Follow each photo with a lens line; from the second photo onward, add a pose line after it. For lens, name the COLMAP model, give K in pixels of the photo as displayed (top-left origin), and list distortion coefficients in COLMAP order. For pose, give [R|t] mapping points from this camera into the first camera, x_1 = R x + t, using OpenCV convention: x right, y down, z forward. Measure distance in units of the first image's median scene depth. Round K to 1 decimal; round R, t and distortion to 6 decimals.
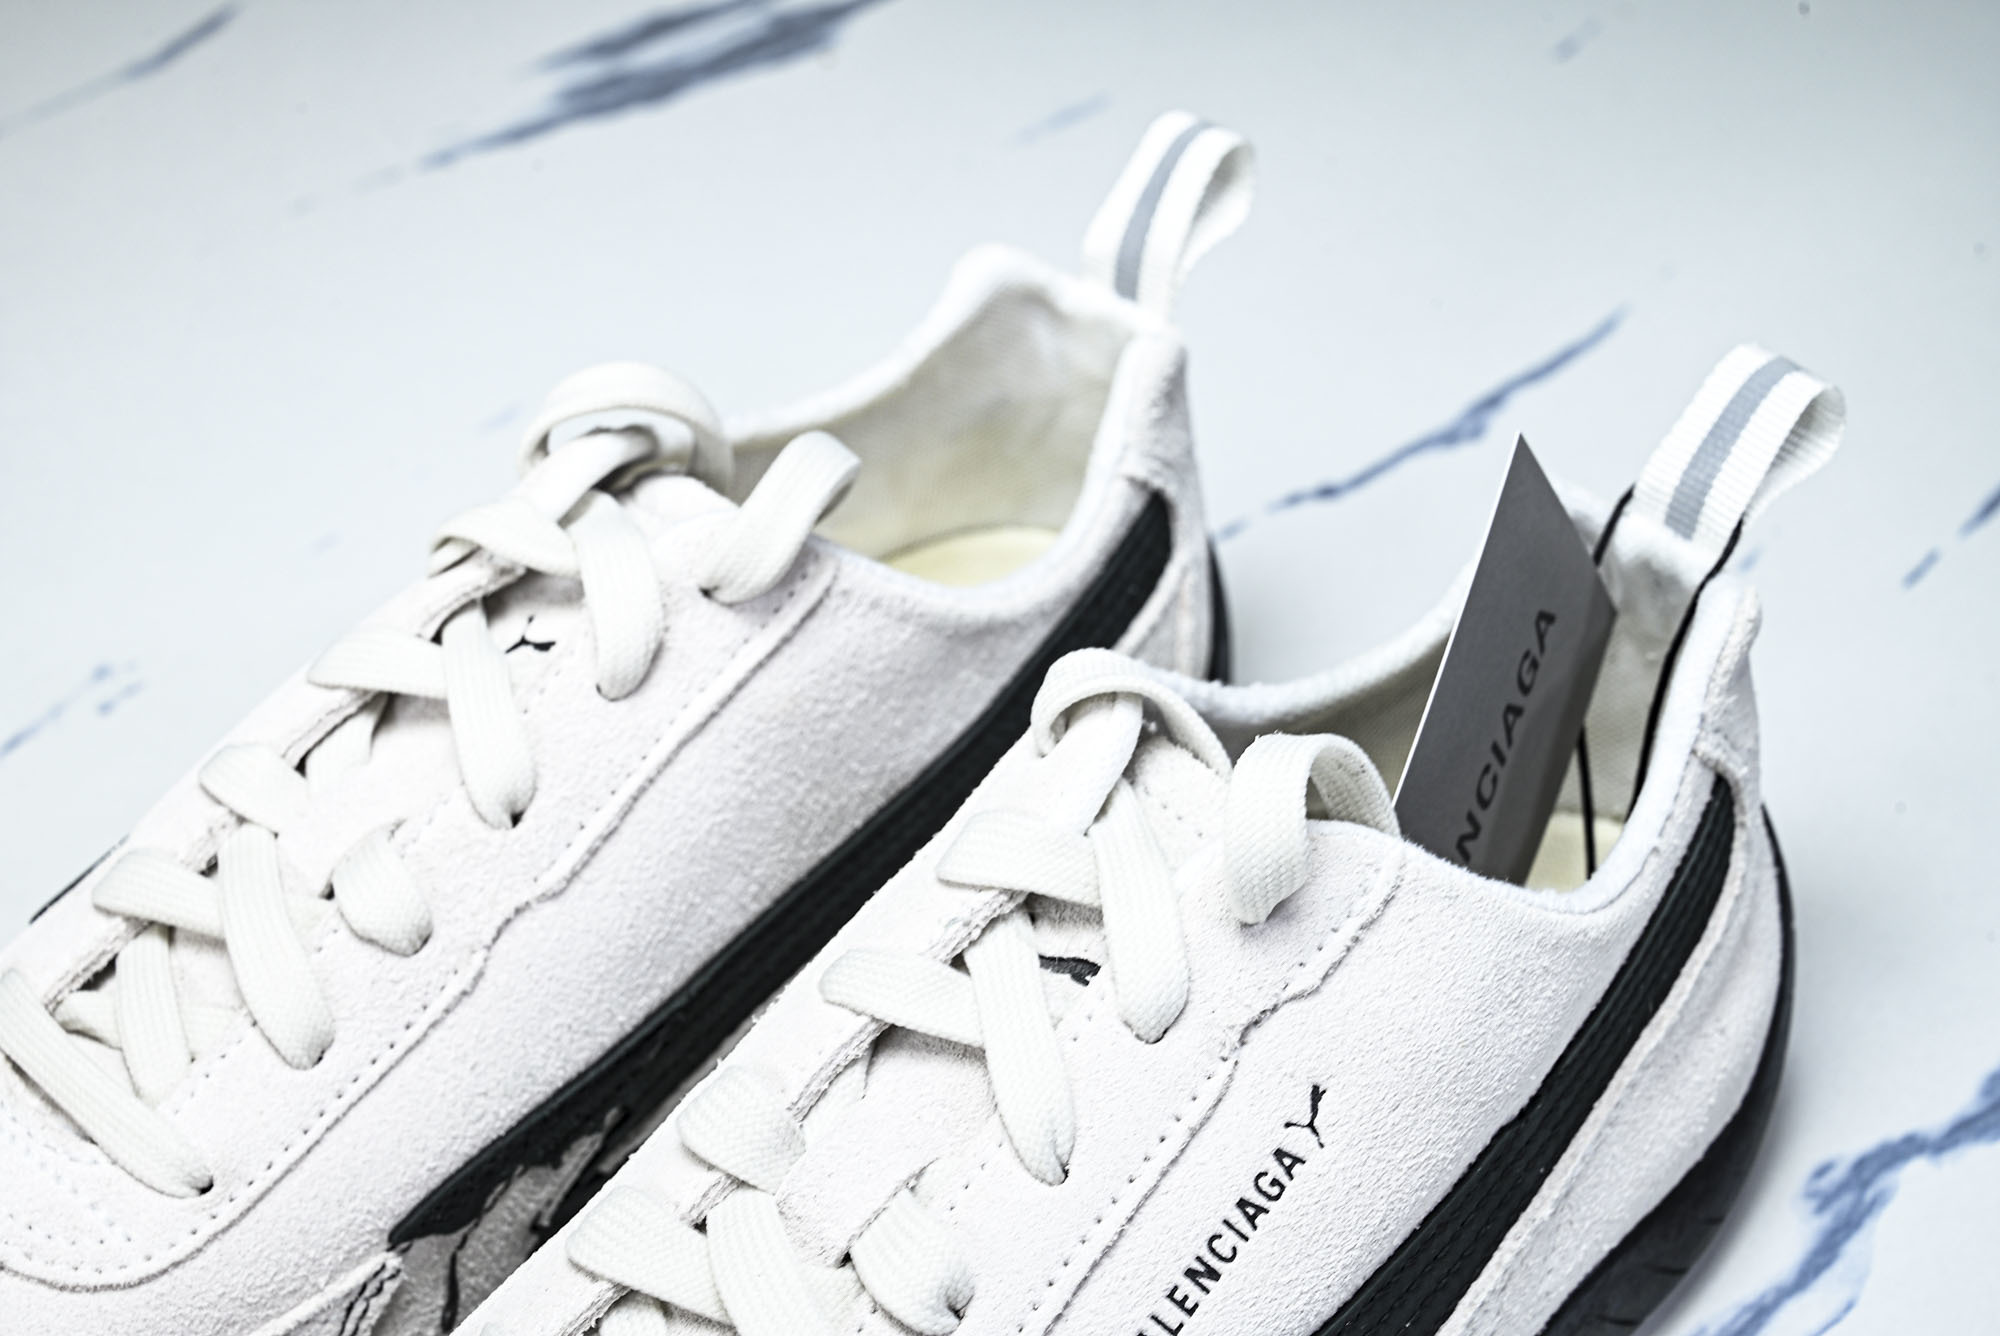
lens RADIAL K [[3822.2, 0, 1000.0], [0, 3822.2, 668.0], [0, 0, 1]] dist [-0.001137, -0.180226]
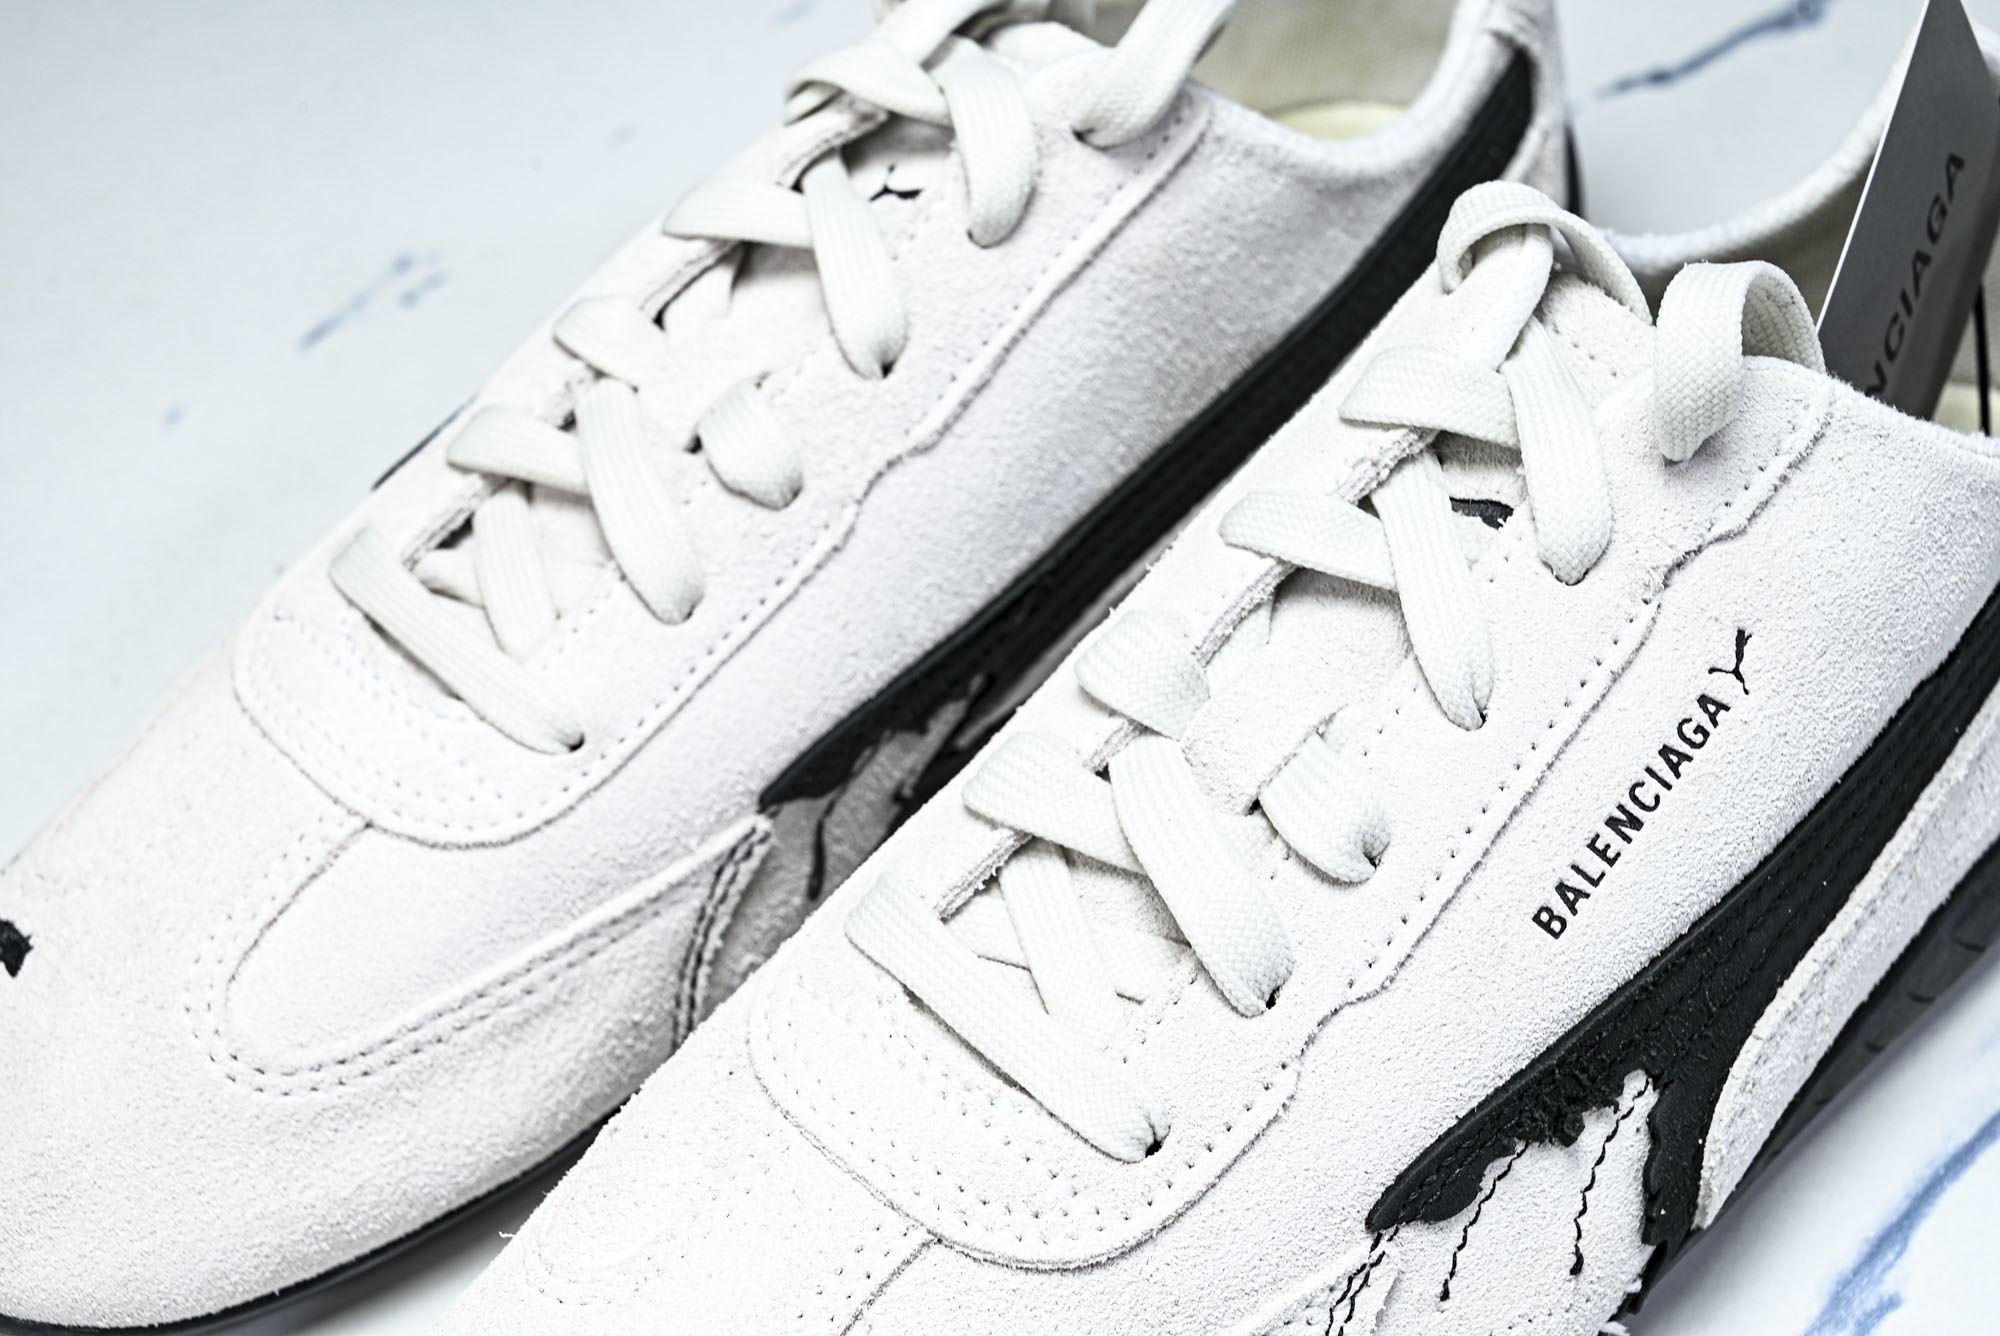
lens RADIAL K [[3822.2, 0, 1000.0], [0, 3822.2, 668.0], [0, 0, 1]] dist [-0.001137, -0.180226]
pose [[0.999438, 0.000883, -0.033496, -0.066053], [0.001492, 0.997489, 0.070800, 0.046722], [0.033474, -0.070811, 0.996928, 0.033007]]
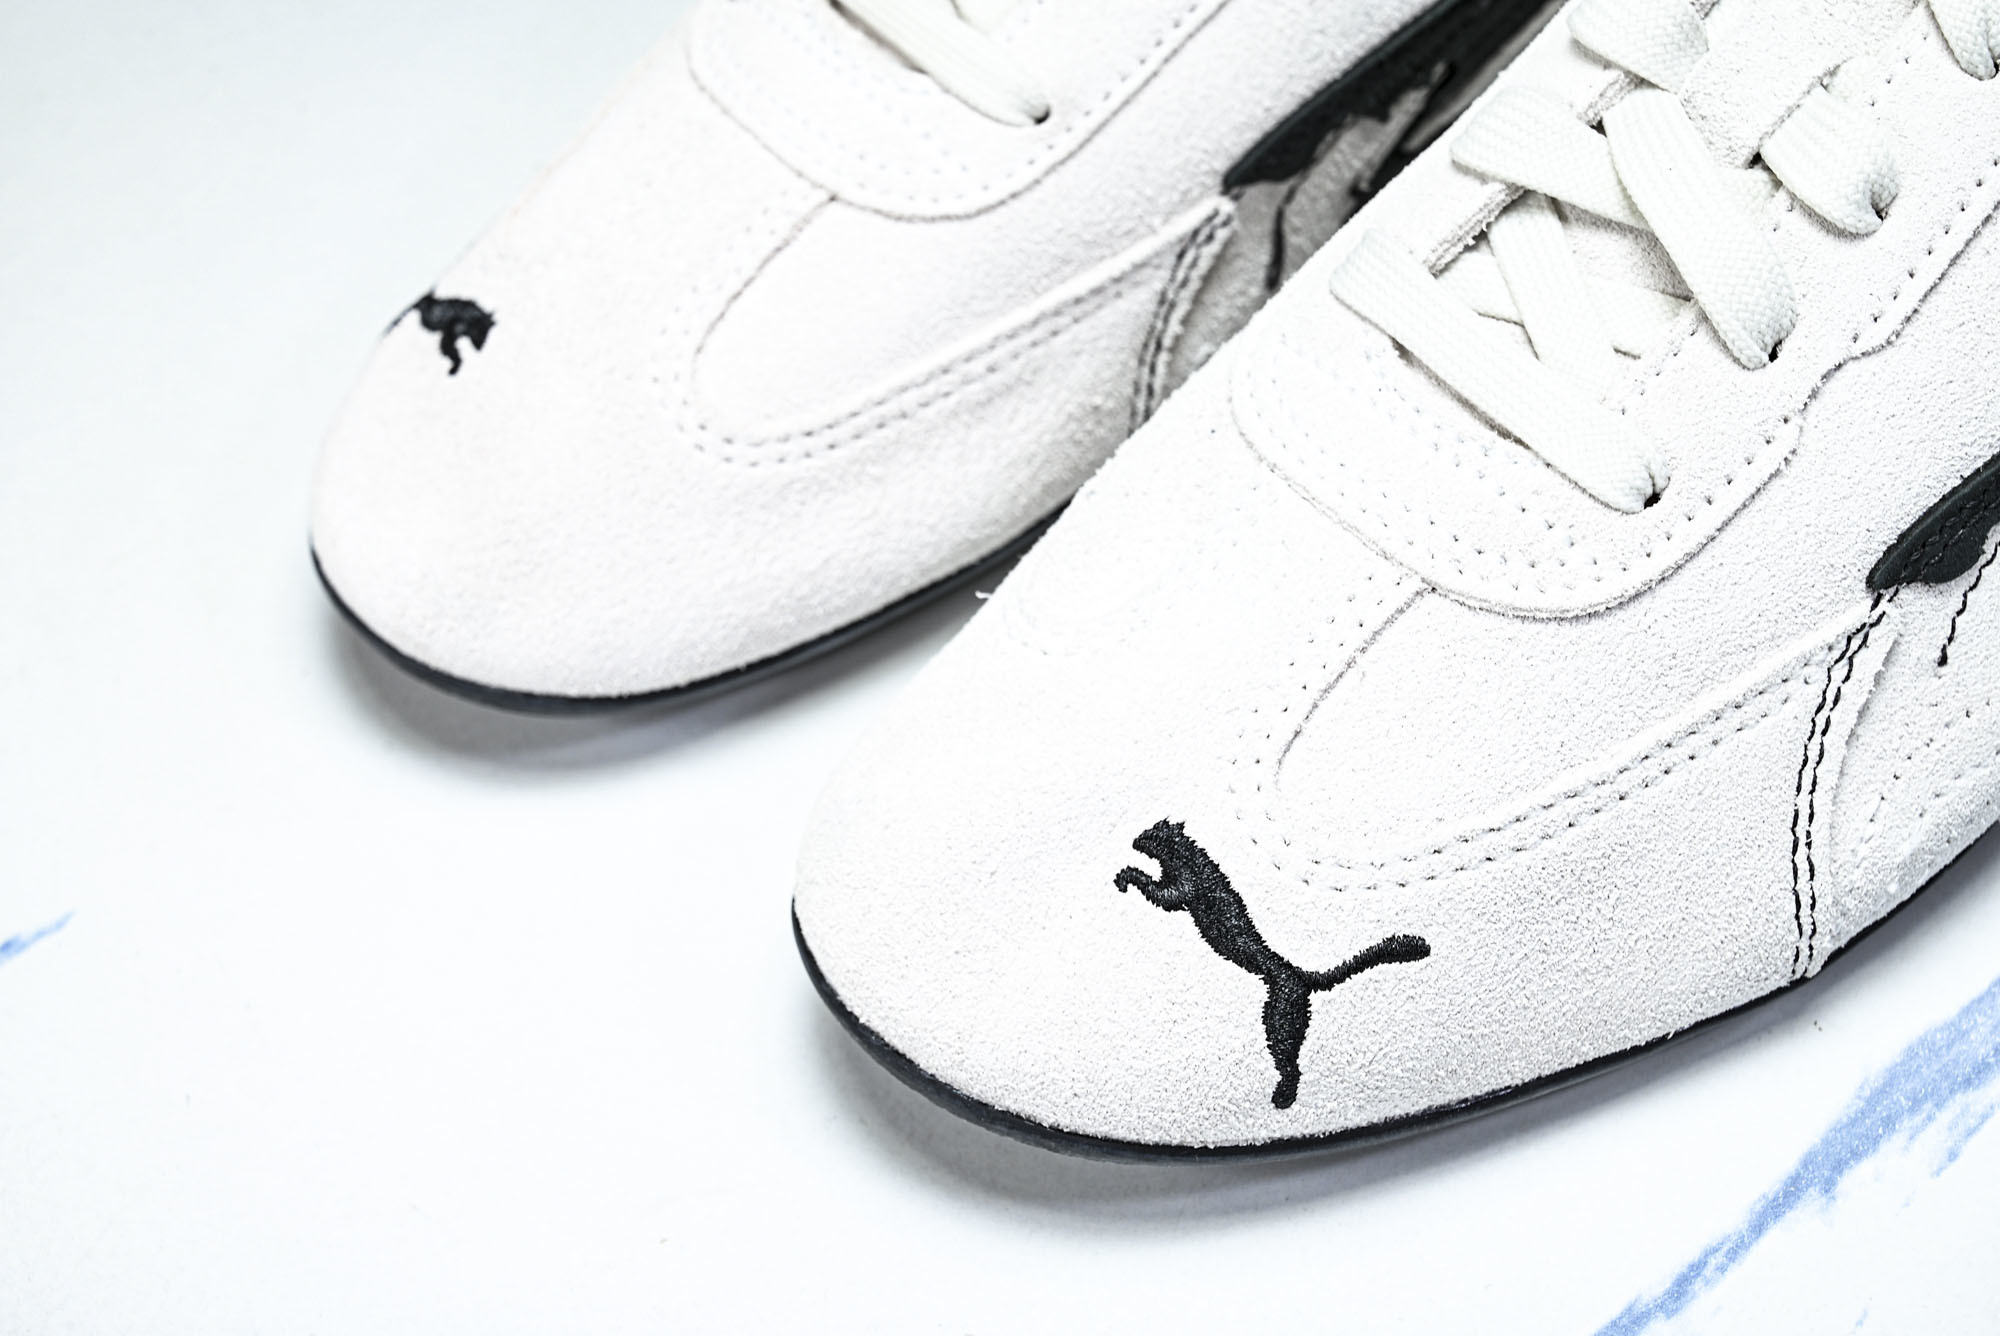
lens RADIAL K [[3822.2, 0, 1000.0], [0, 3822.2, 668.0], [0, 0, 1]] dist [-0.001137, -0.180226]
pose [[0.994789, 0.014250, -0.100957, -0.117286], [0.002354, 0.986712, 0.162462, 0.114063], [0.101930, -0.161852, 0.981537, 0.035520]]
